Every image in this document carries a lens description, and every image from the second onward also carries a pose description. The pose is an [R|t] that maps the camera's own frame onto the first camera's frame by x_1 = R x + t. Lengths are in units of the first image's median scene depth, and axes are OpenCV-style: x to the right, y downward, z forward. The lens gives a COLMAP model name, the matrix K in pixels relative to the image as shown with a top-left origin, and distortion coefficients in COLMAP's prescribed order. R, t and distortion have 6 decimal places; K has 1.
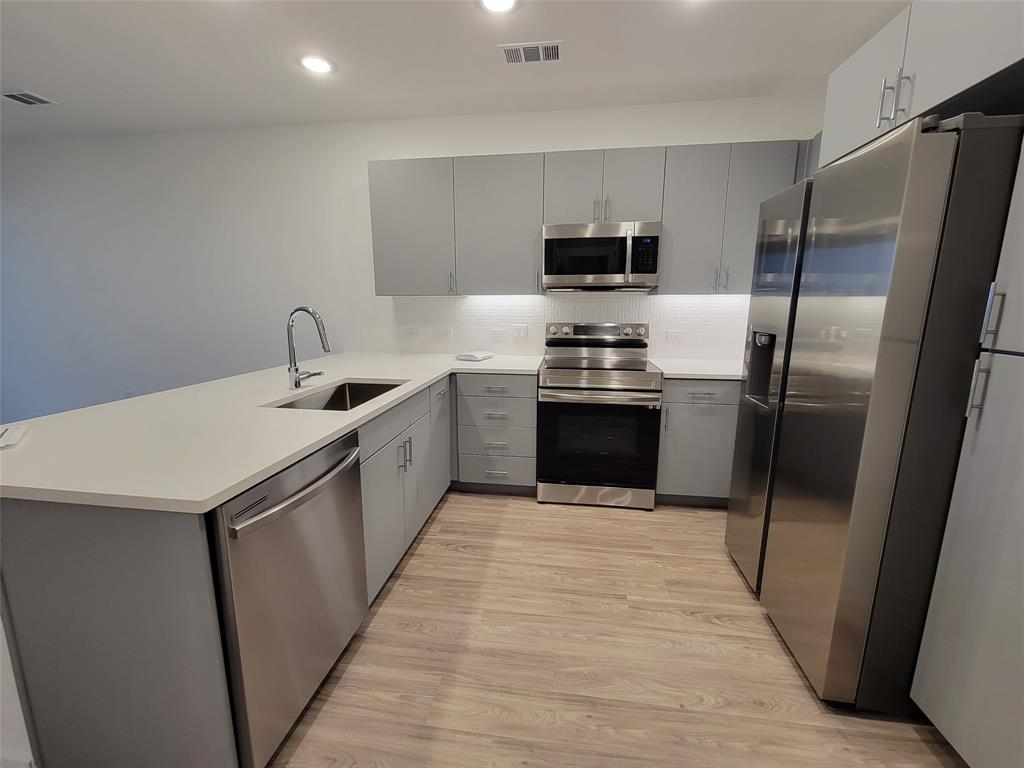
lens RADIAL K [[409.3, 0, 508.8], [0, 409.3, 383.8], [0, 0, 1]] dist [-0.001558, -0.000191]
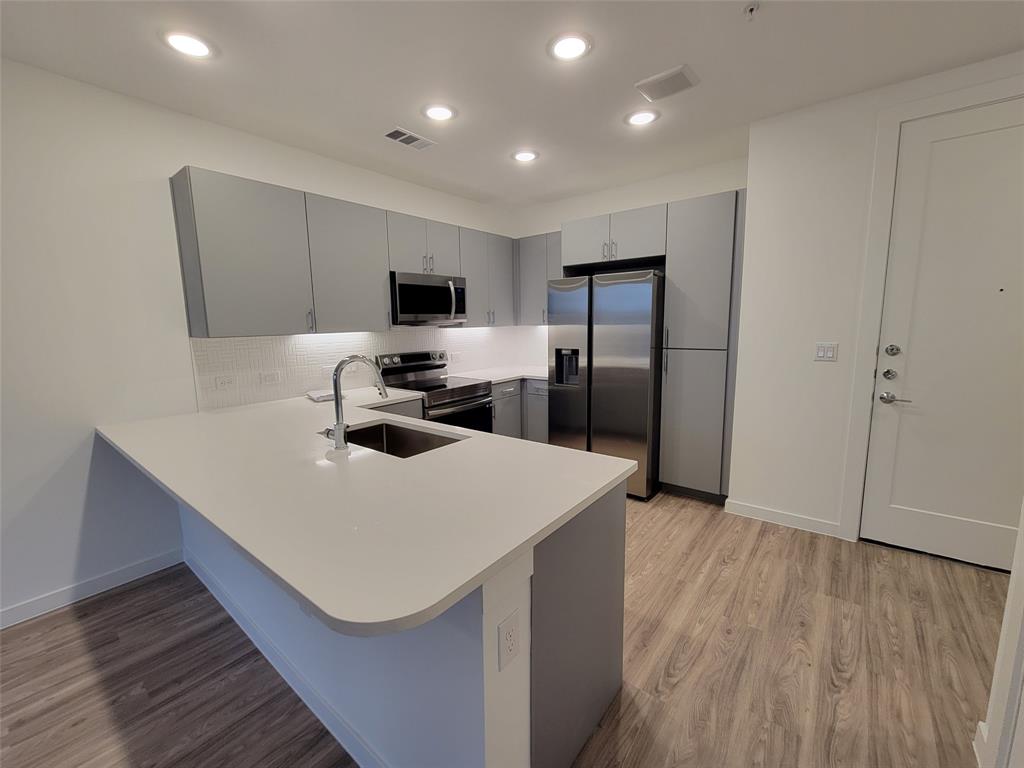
lens RADIAL K [[417.6, 0, 511.7], [0, 417.6, 383.2], [0, 0, 1]] dist [-0.000432, -0.001013]
pose [[0.506190, -0.134474, 0.851874, -0.751195], [0.187437, 0.981312, 0.043530, -0.062698], [-0.841807, 0.137638, 0.521935, 0.139968]]
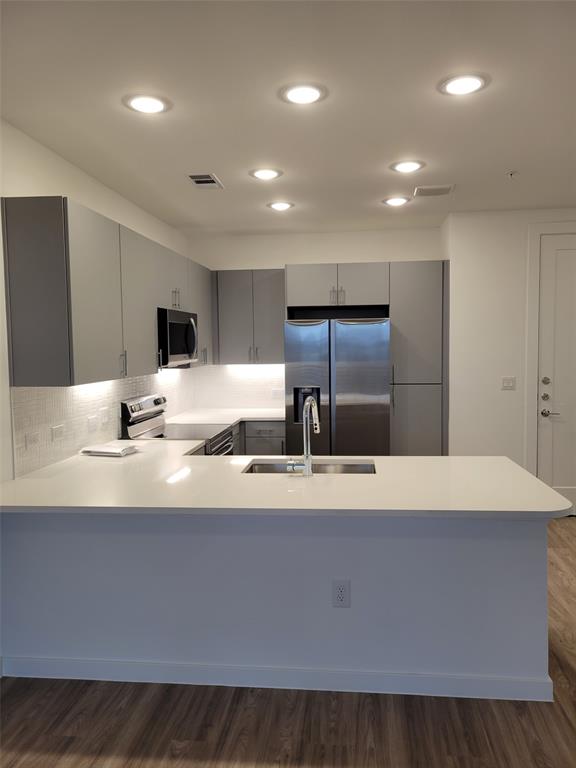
lens RADIAL K [[584.2, 0, 296.3], [0, 584.2, 385.8], [0, 0, 1]] dist [0.048235, -0.033904]
pose [[-0.046058, -0.066153, 0.996746, -1.365506], [0.209680, 0.974936, 0.074394, -0.220728], [-0.976685, 0.212424, -0.031033, 0.713195]]
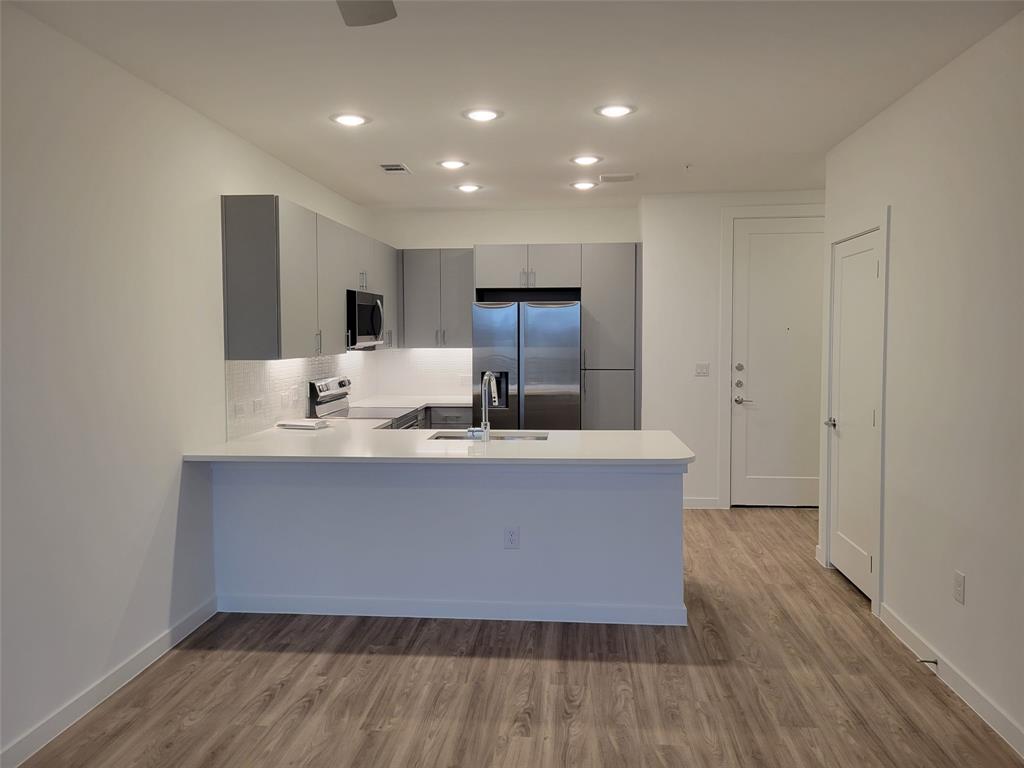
lens RADIAL K [[779.0, 0, 504.0], [0, 779.0, 382.3], [0, 0, 1]] dist [0.048235, -0.033904]
pose [[-0.051449, -0.060426, 0.996846, -1.890259], [0.200441, 0.977232, 0.069582, -0.201425], [-0.978354, 0.203388, -0.038166, 0.695352]]
